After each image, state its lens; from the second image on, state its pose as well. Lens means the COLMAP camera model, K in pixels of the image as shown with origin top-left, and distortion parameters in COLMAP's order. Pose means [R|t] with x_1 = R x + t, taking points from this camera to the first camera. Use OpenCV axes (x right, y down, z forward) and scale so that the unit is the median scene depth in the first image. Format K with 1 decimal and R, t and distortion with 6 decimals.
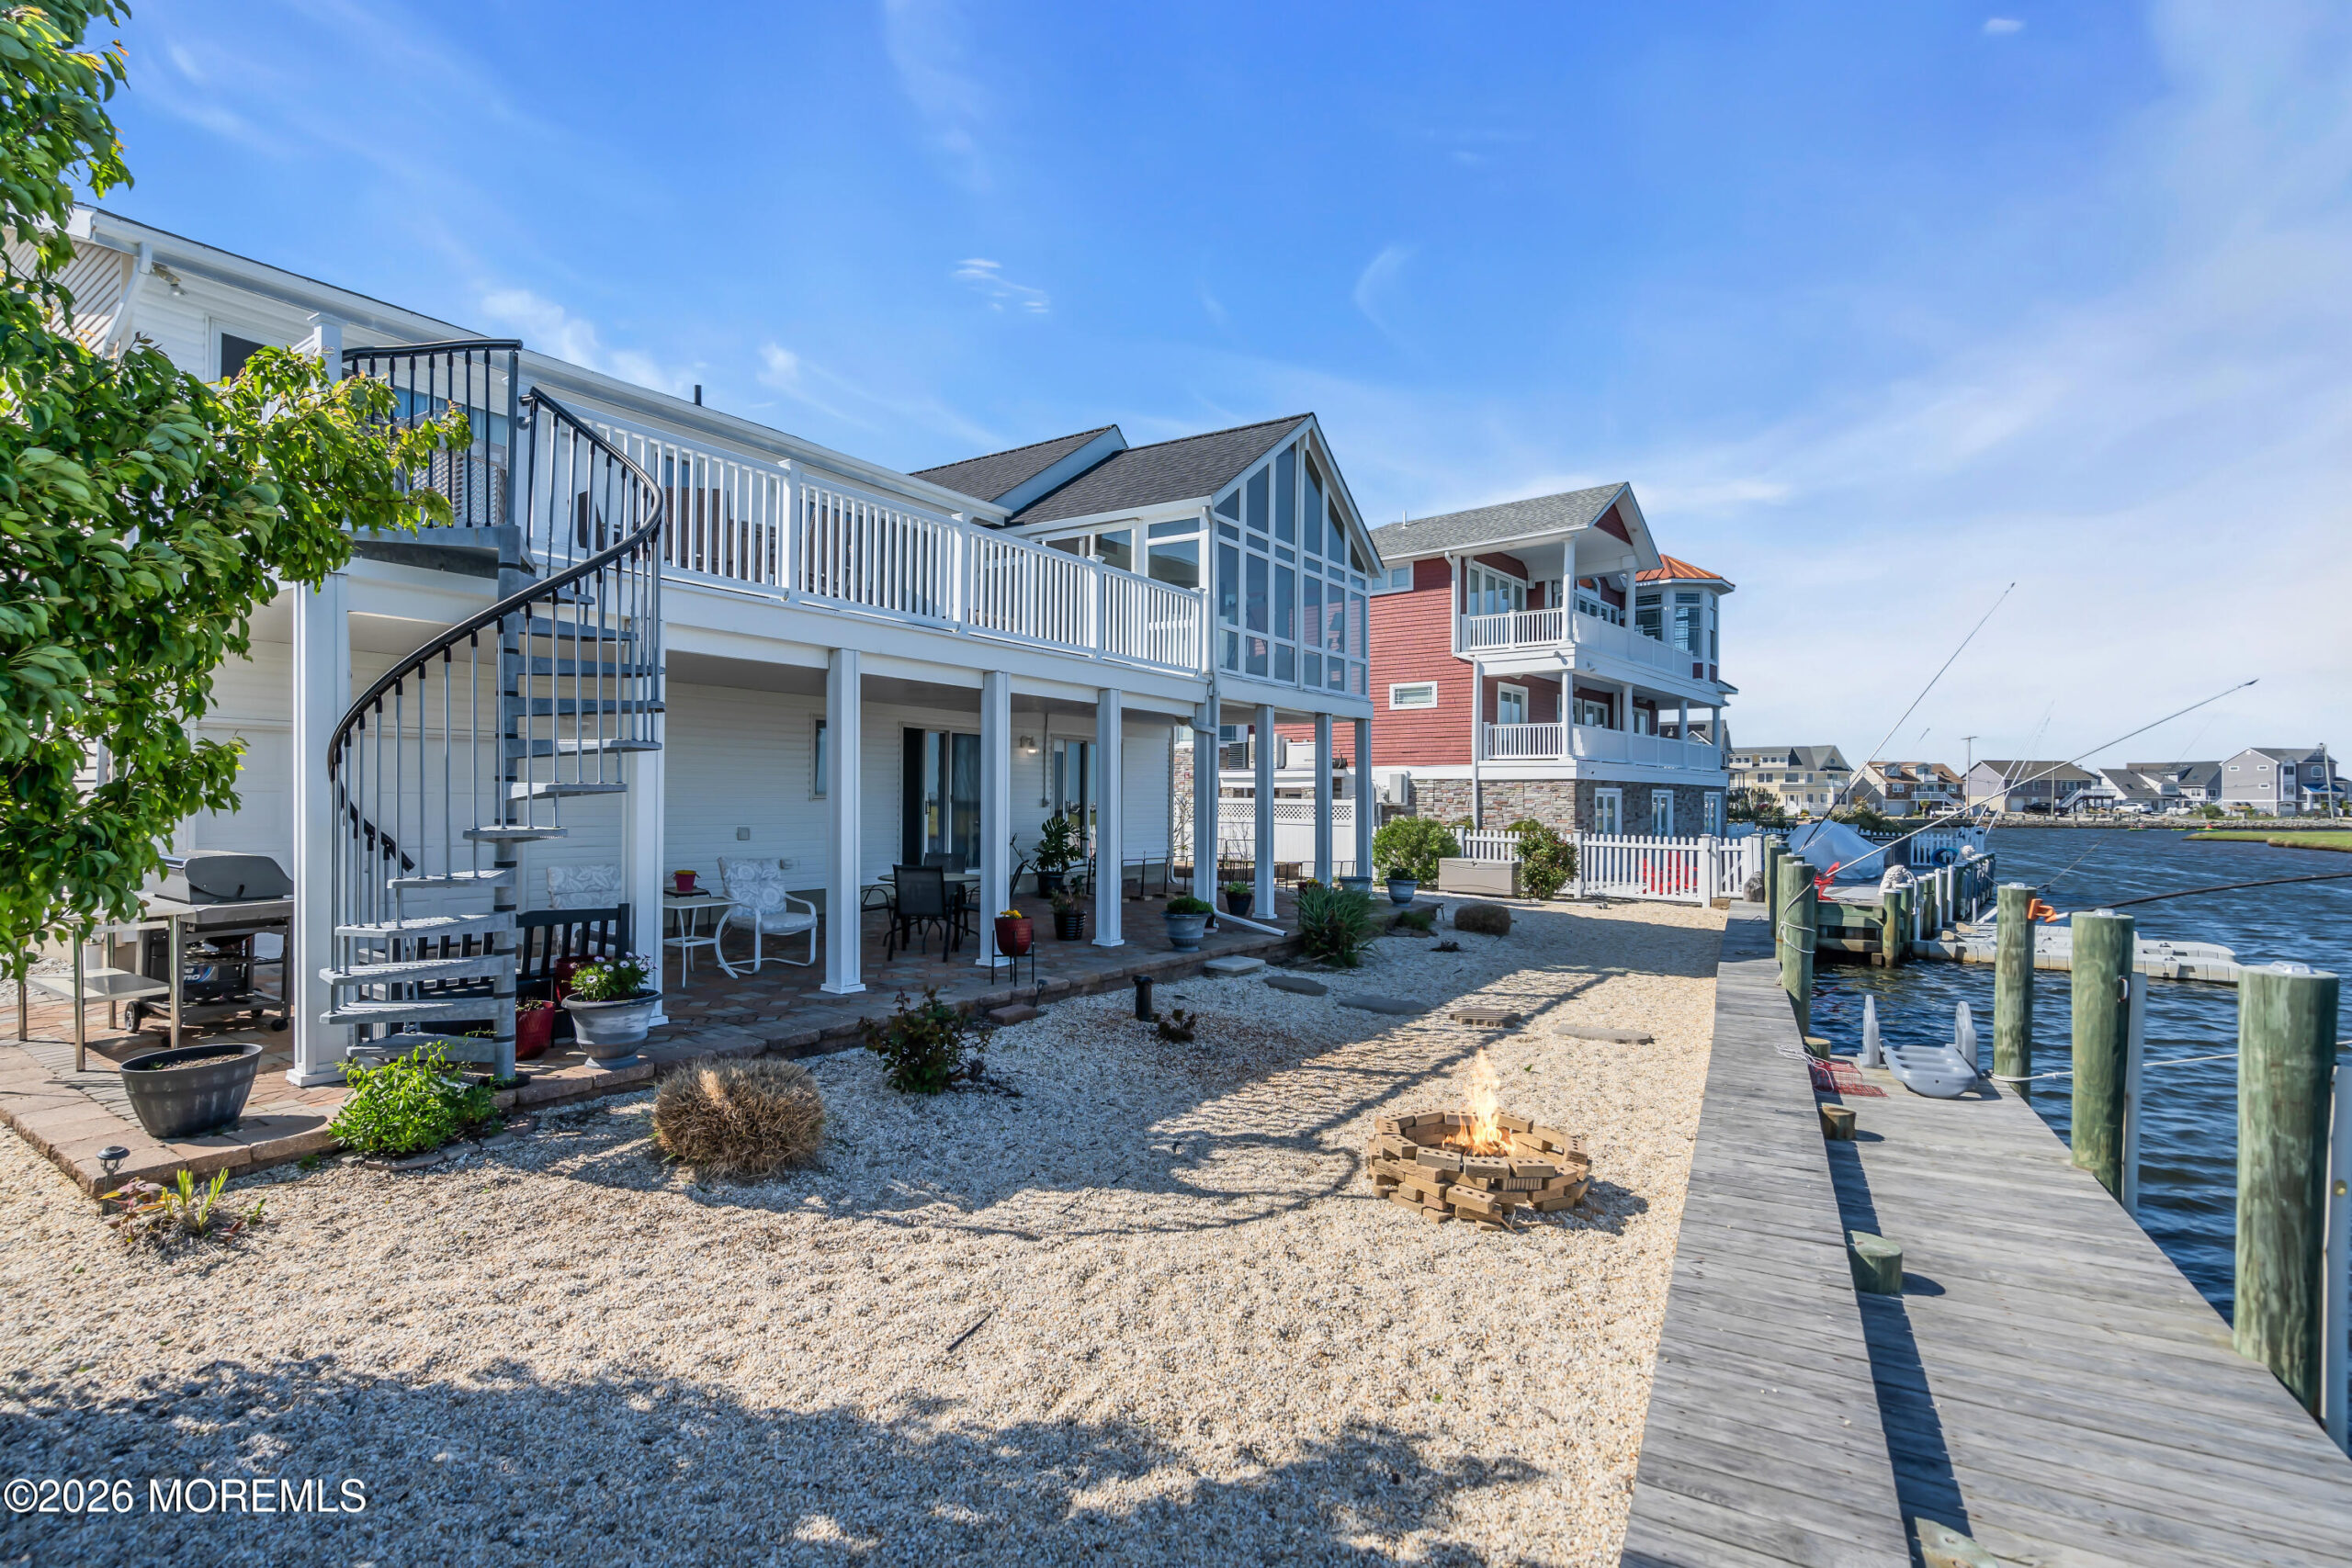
lens RADIAL K [[1102.7, 0, 1163.3], [0, 1102.7, 798.6], [0, 0, 1]] dist [-0.000758, 0.000224]
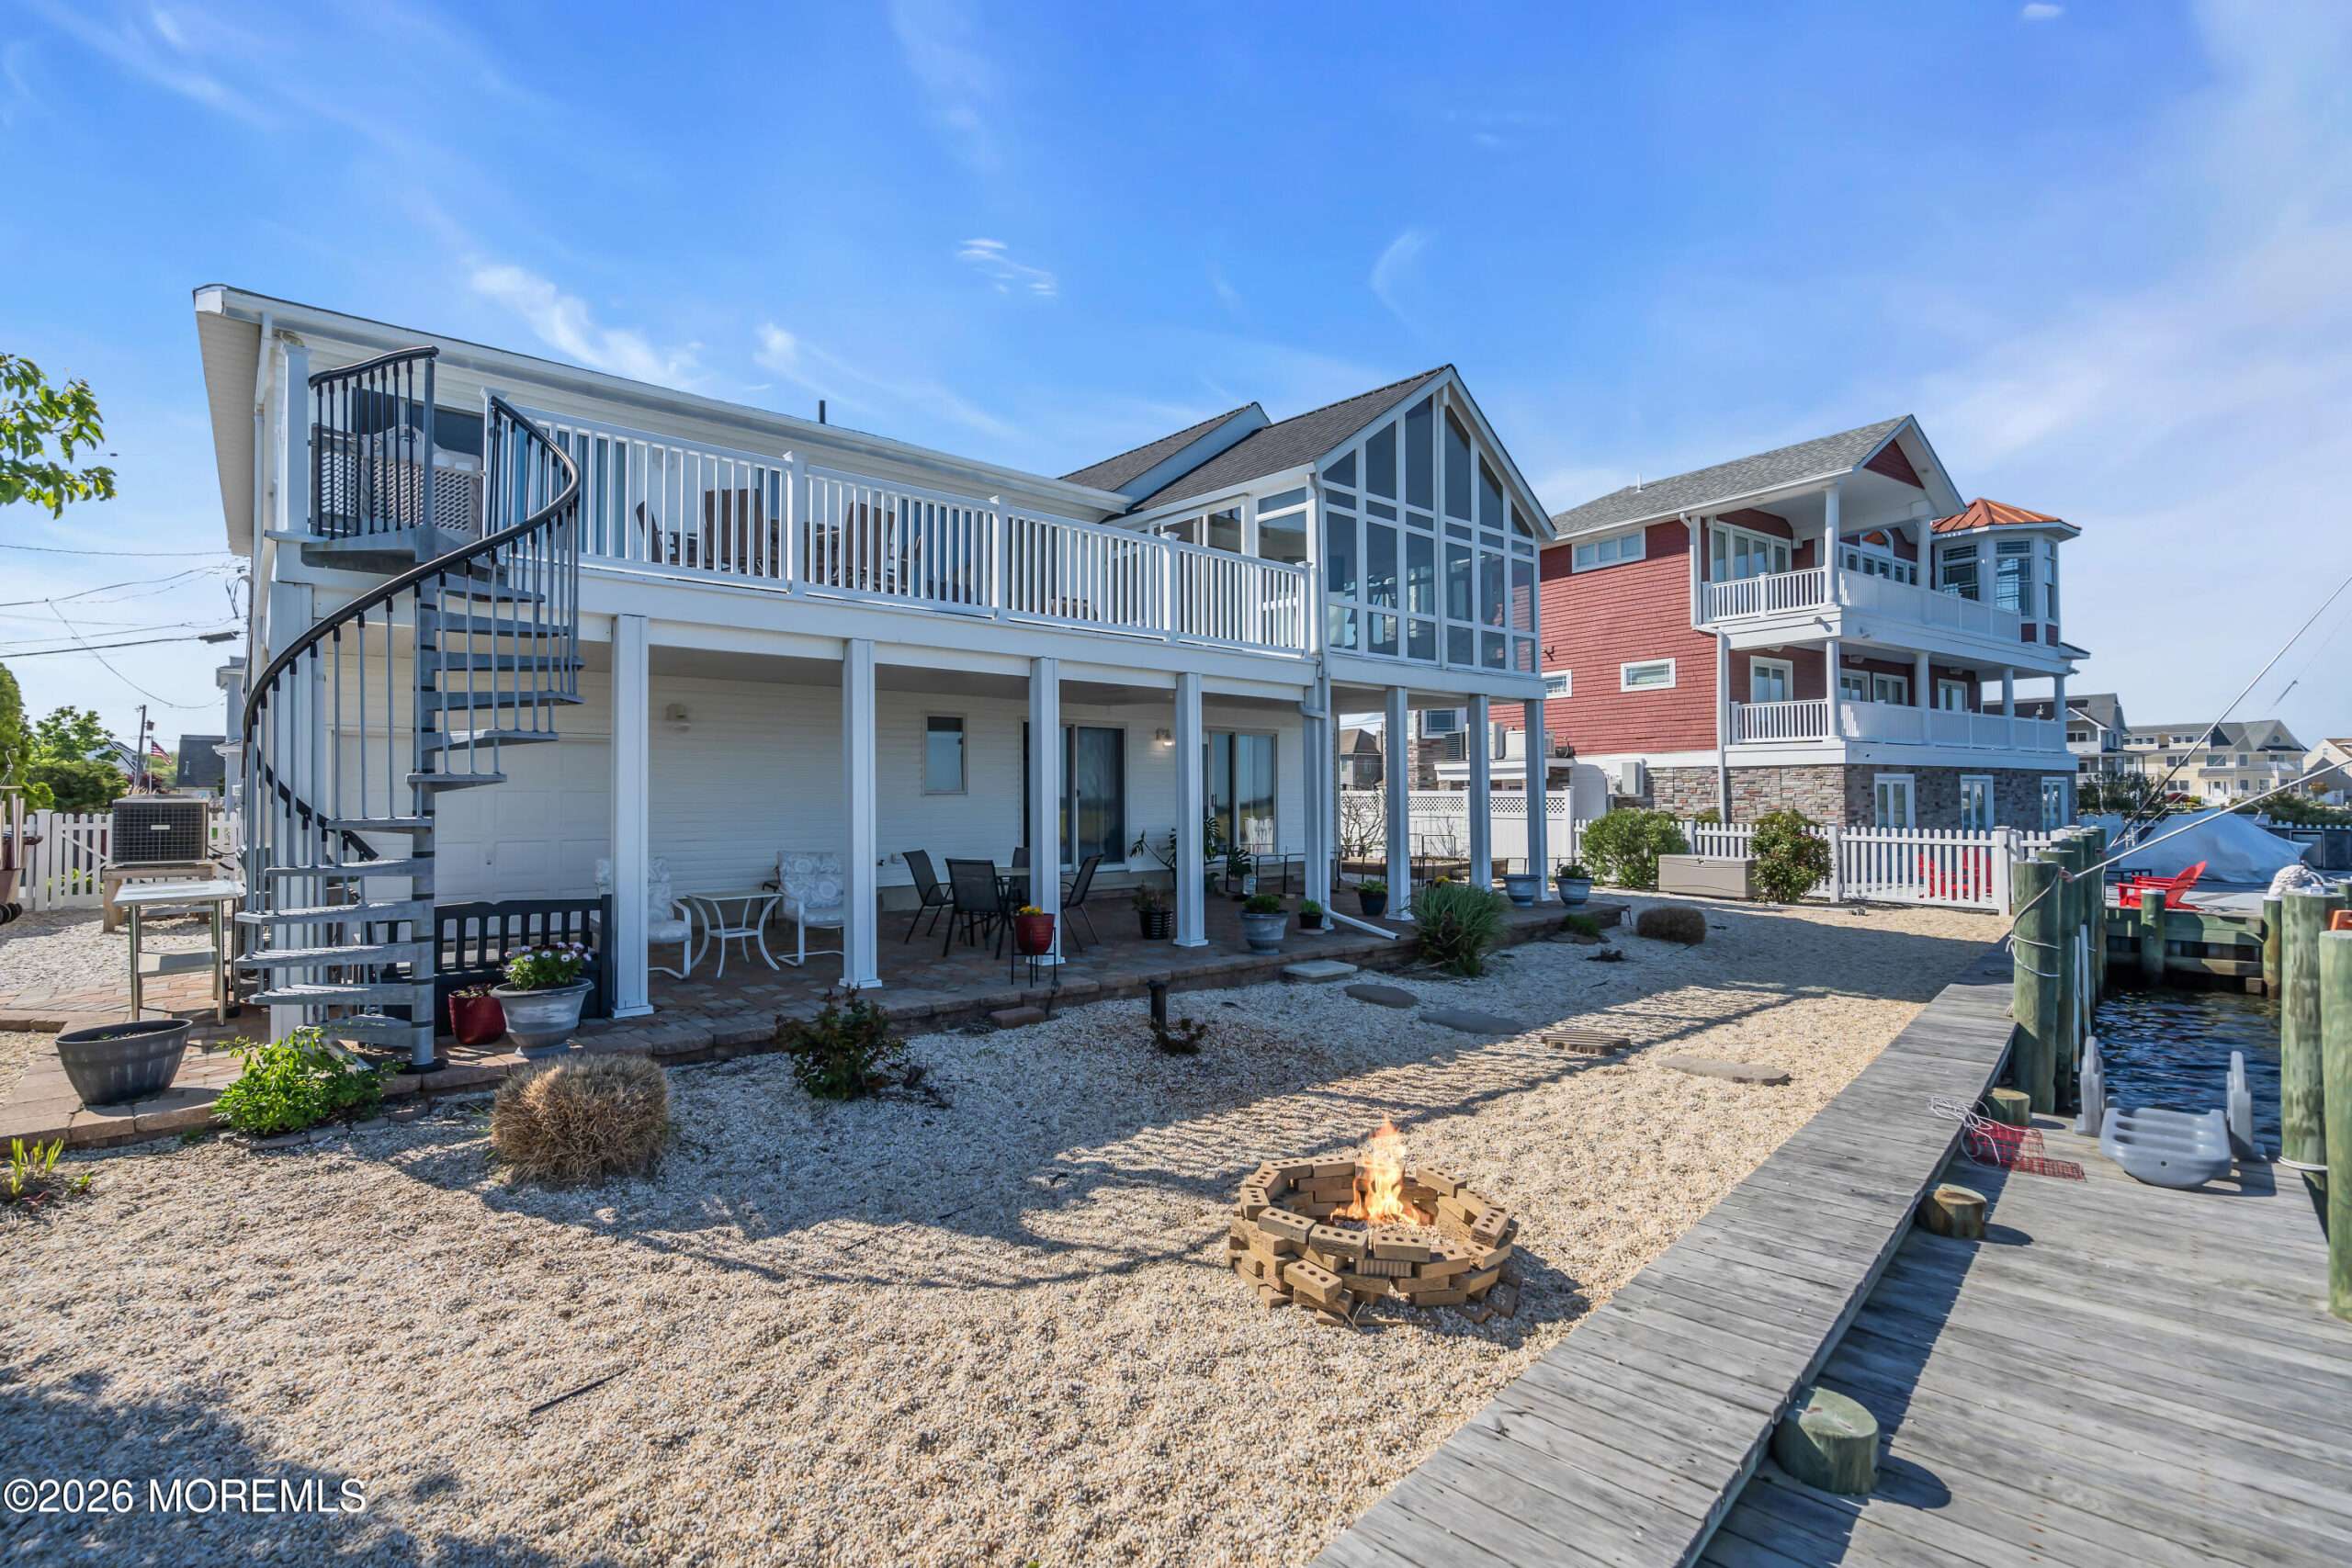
lens RADIAL K [[1089.1, 0, 1168.3], [0, 1089.1, 778.6], [0, 0, 1]] dist [-0.001623, 0.000595]
pose [[0.967005, -0.016072, -0.254248, 0.173100], [0.011674, 0.999755, -0.018799, 0.008321], [0.254488, 0.015210, 0.966956, 0.098559]]
